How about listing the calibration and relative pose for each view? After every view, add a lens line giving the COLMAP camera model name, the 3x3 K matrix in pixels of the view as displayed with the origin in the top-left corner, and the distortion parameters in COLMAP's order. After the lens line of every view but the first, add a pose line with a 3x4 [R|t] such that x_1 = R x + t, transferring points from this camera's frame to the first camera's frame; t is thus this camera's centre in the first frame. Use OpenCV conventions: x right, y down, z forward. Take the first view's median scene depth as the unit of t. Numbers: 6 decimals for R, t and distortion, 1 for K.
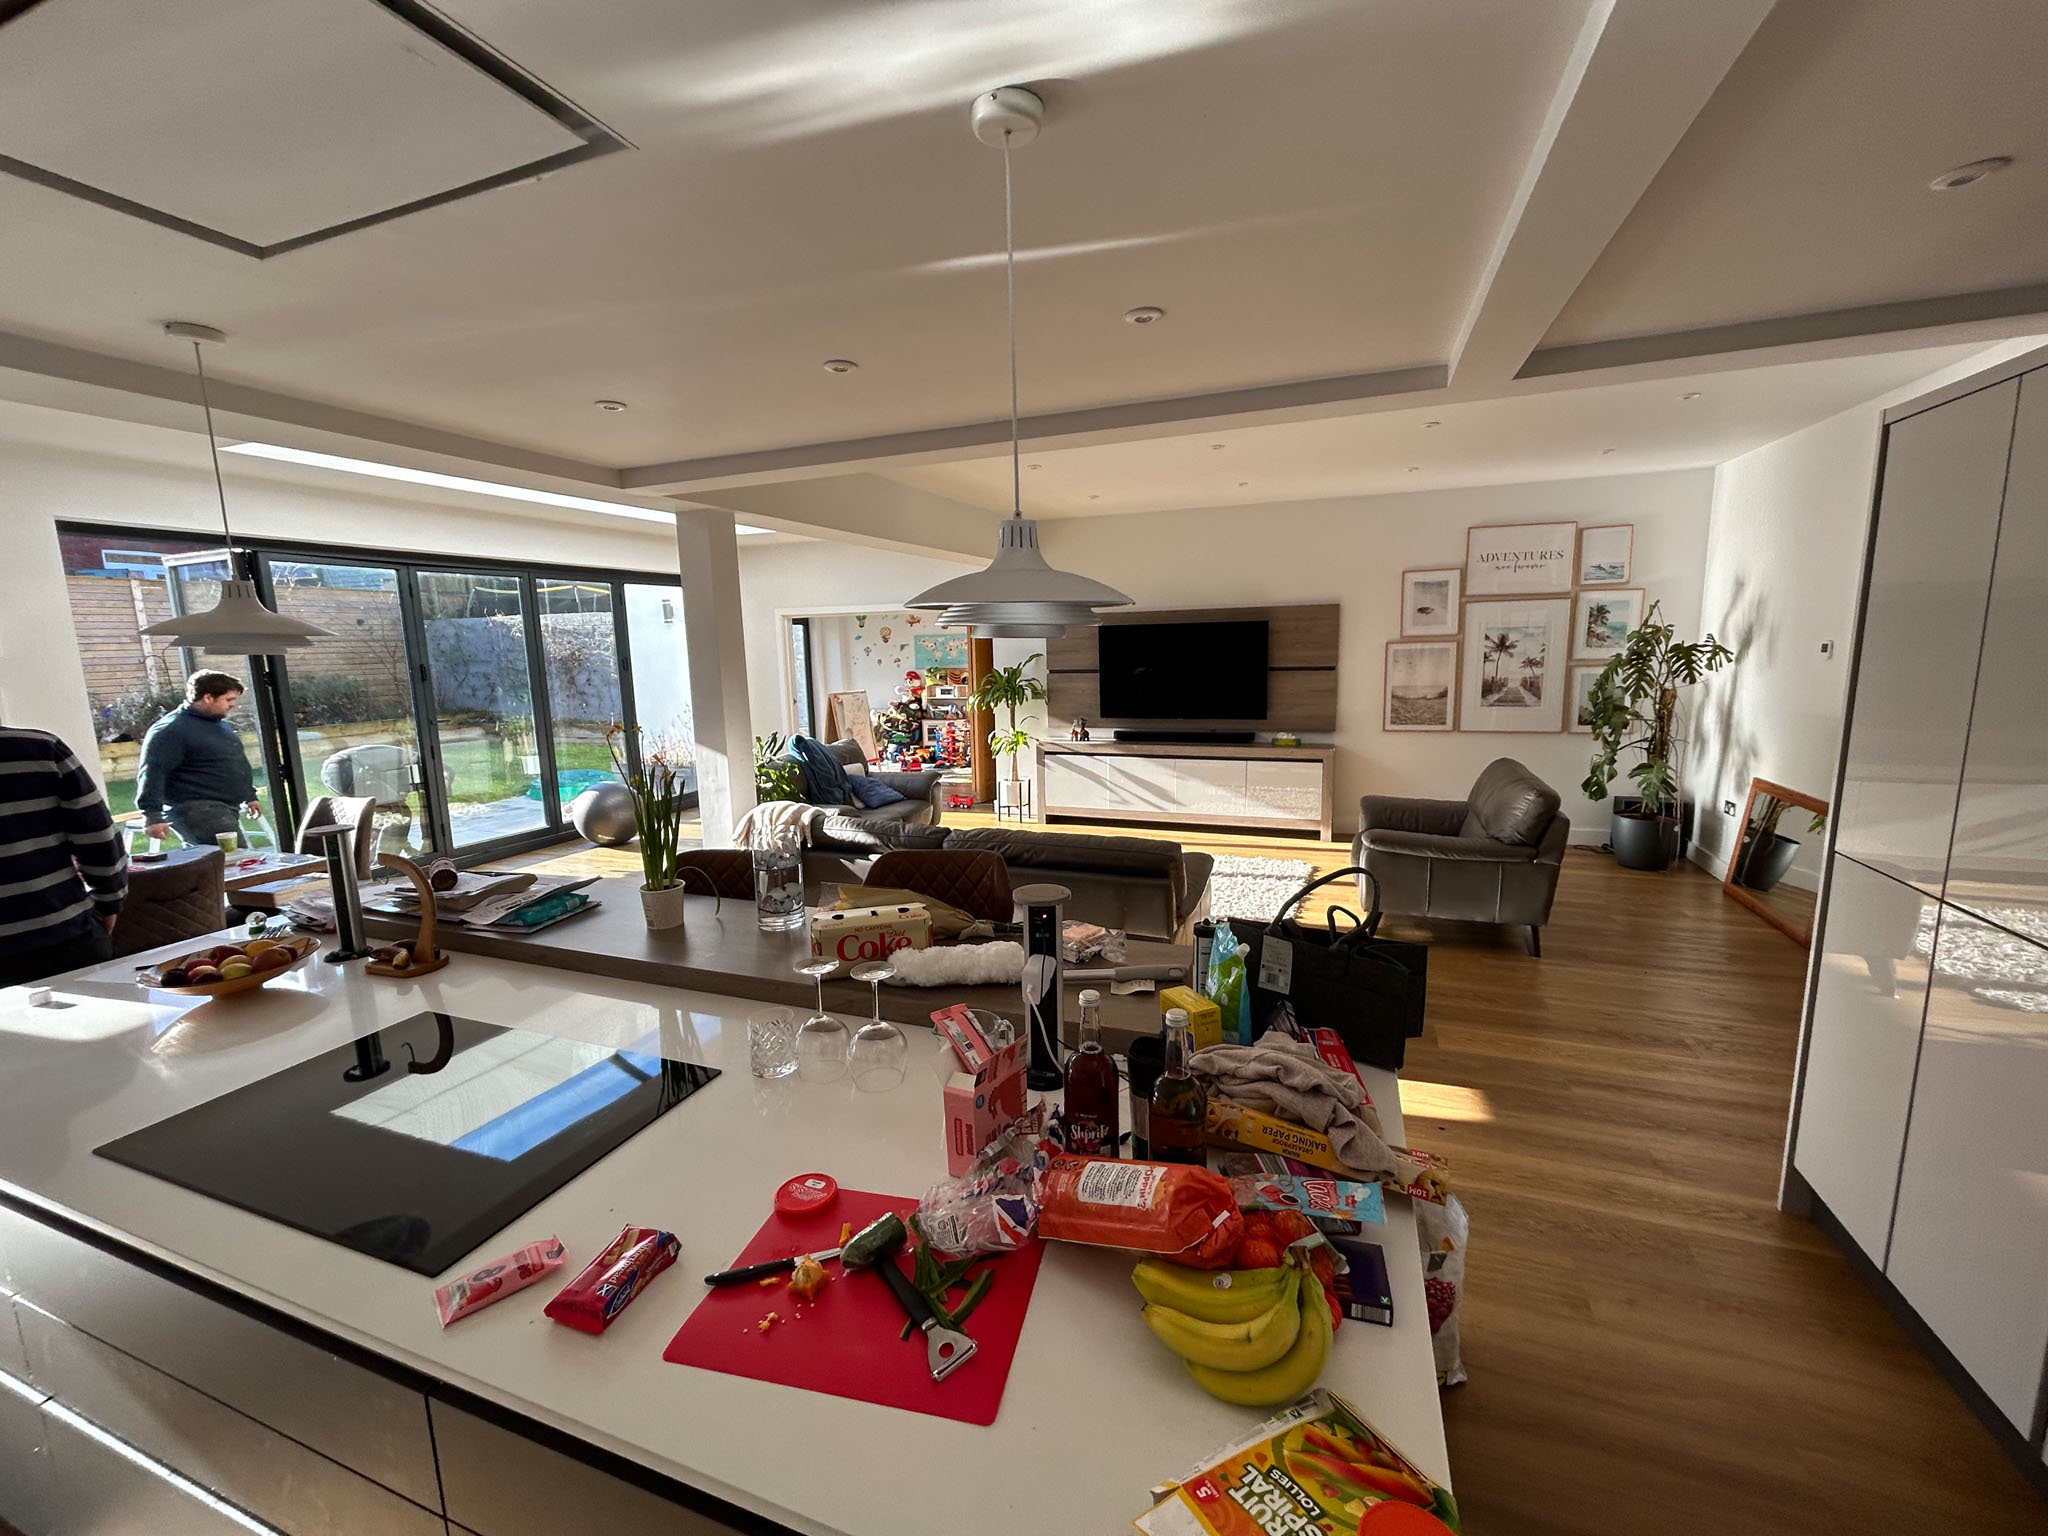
lens RADIAL K [[821.5, 0, 1034.5], [0, 821.5, 768.5], [0, 0, 1]] dist [0.001448, 0.000157]
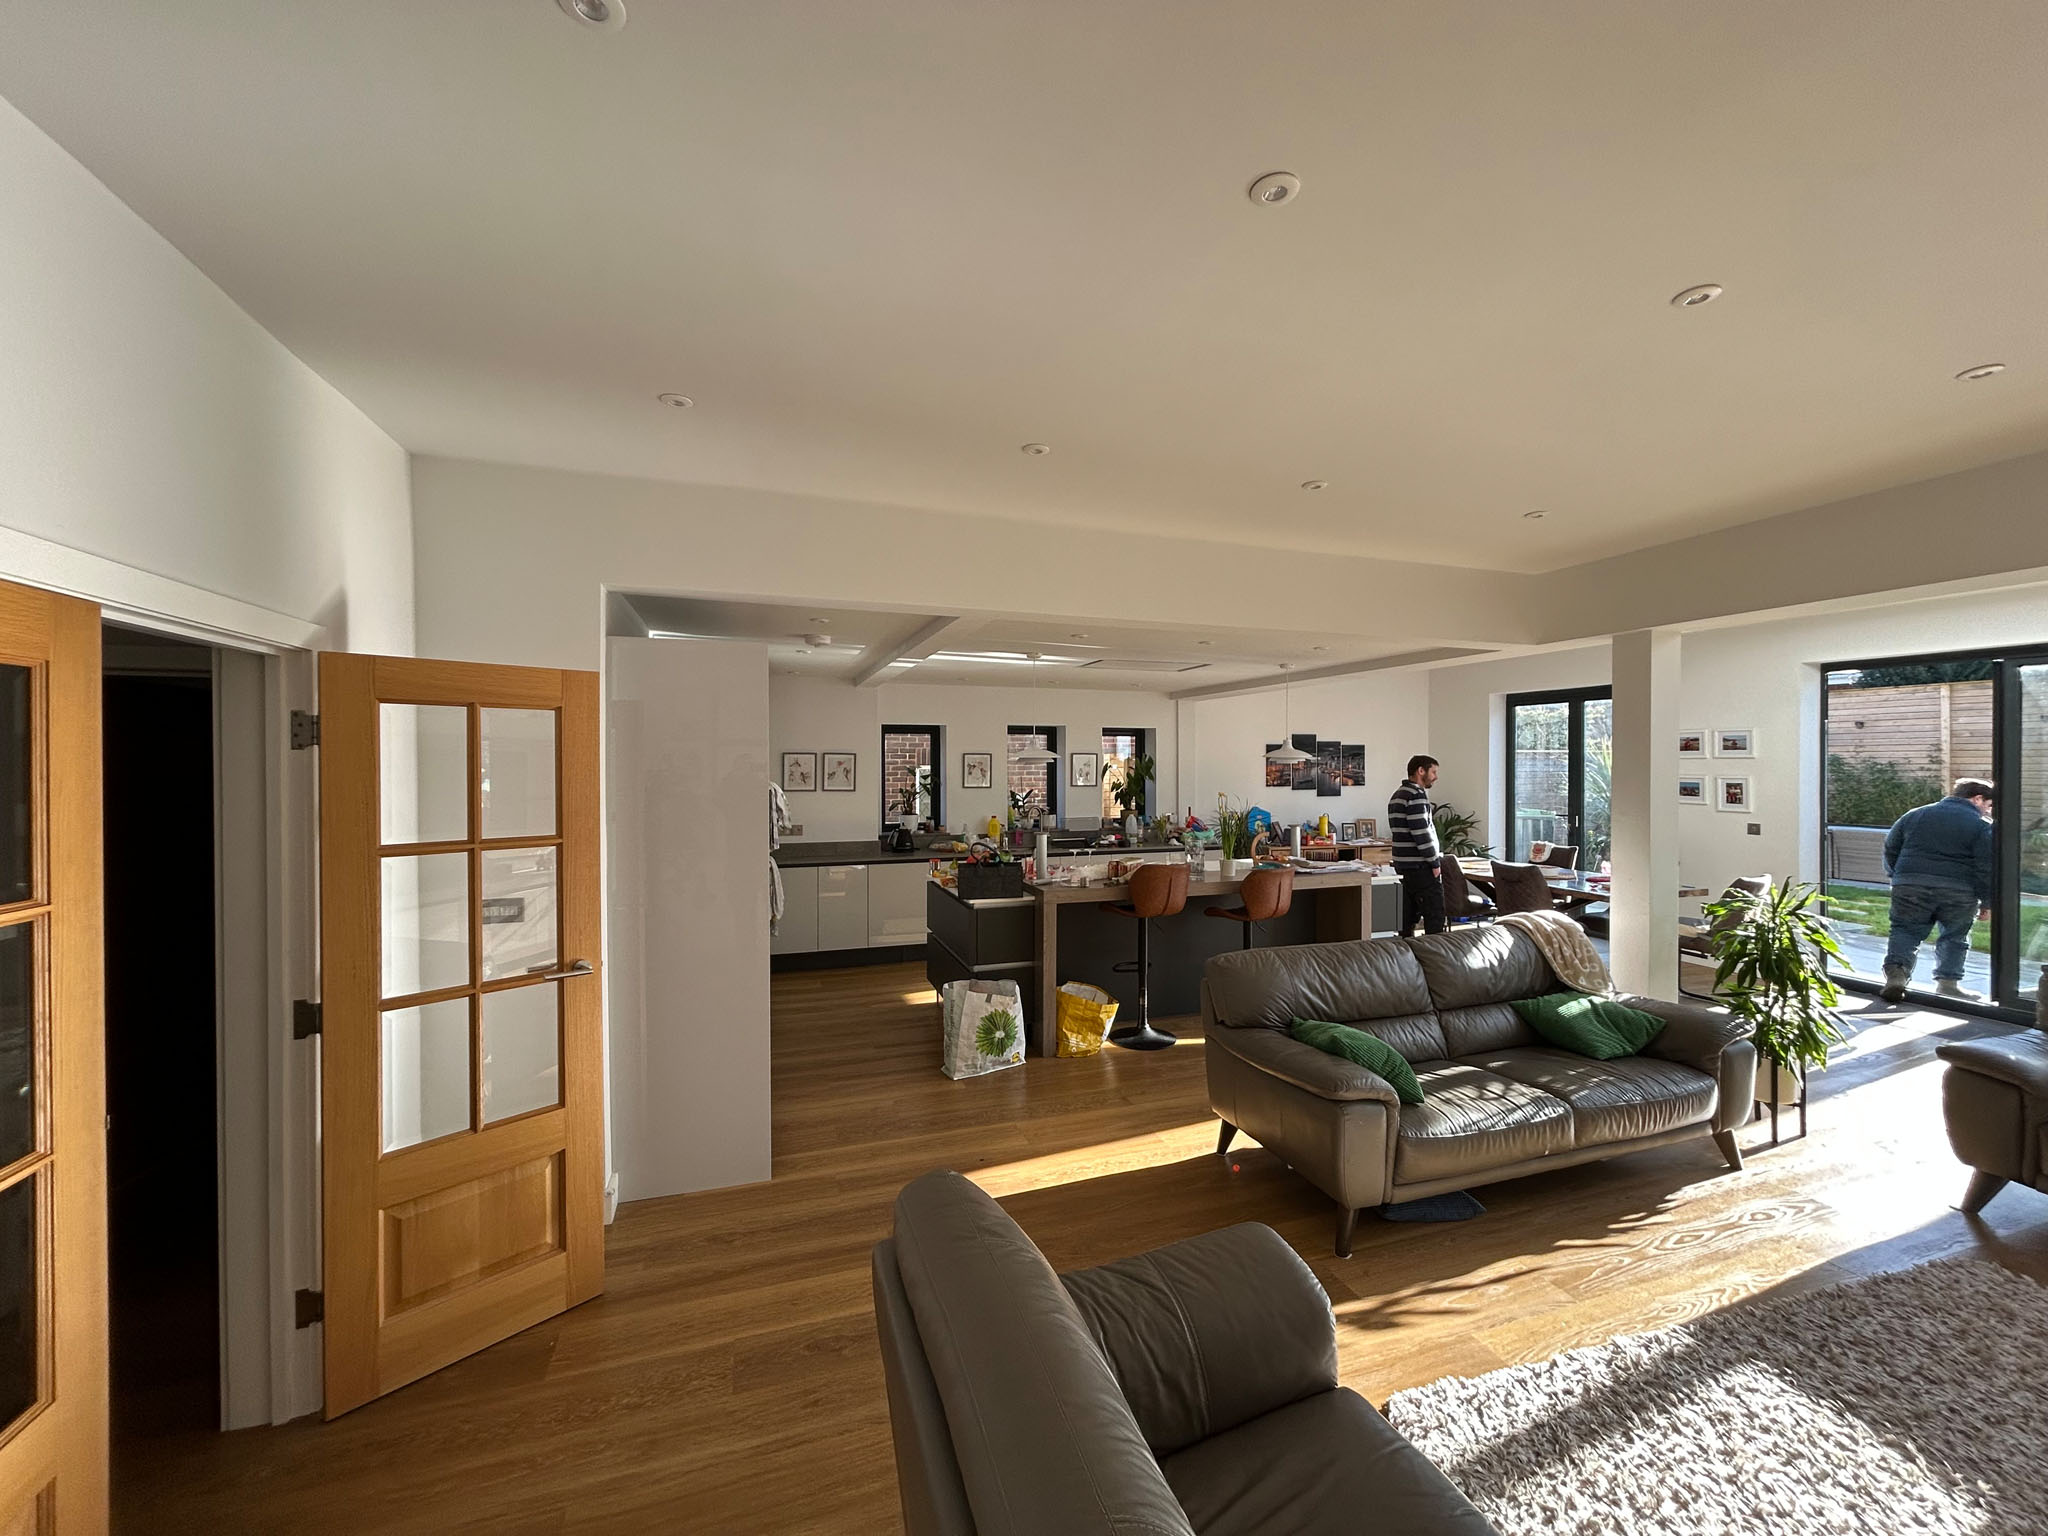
lens RADIAL K [[821.5, 0, 1030.1], [0, 821.5, 766.3], [0, 0, 1]] dist [0.001448, 0.000157]
pose [[-0.771106, 0.029970, -0.636001, 0.451059], [-0.076782, 0.987225, 0.139614, -0.125232], [0.632060, 0.156490, -0.758954, 0.707753]]
